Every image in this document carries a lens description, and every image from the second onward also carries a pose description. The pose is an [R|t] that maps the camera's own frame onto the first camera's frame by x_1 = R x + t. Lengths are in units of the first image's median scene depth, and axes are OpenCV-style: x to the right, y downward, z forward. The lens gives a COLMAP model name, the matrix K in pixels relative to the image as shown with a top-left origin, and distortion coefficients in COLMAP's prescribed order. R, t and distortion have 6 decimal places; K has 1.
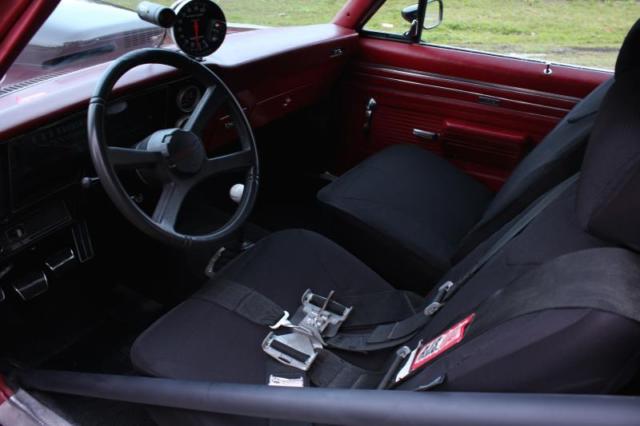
lens RADIAL K [[540.1, 0, 320.0], [0, 540.1, 213.0], [0, 0, 1]] dist [-0.127420, 0.000630]
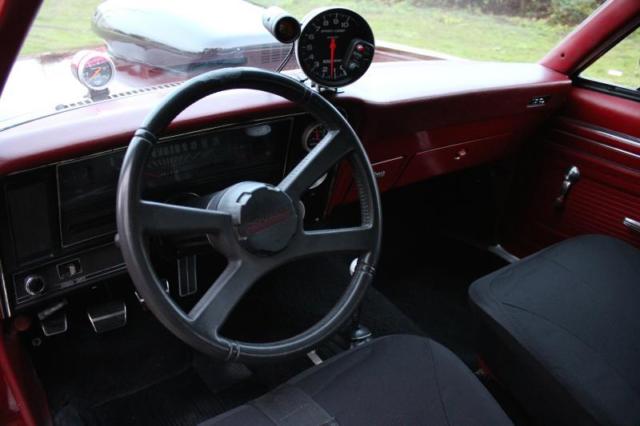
lens RADIAL K [[522.1, 0, 320.0], [0, 522.1, 213.0], [0, 0, 1]] dist [-0.189328, 0.179091]
pose [[0.917592, 0.195934, -0.345882, 0.039350], [-0.207559, 0.978216, 0.003502, -0.122684], [0.339034, 0.068577, 0.938271, 0.335106]]
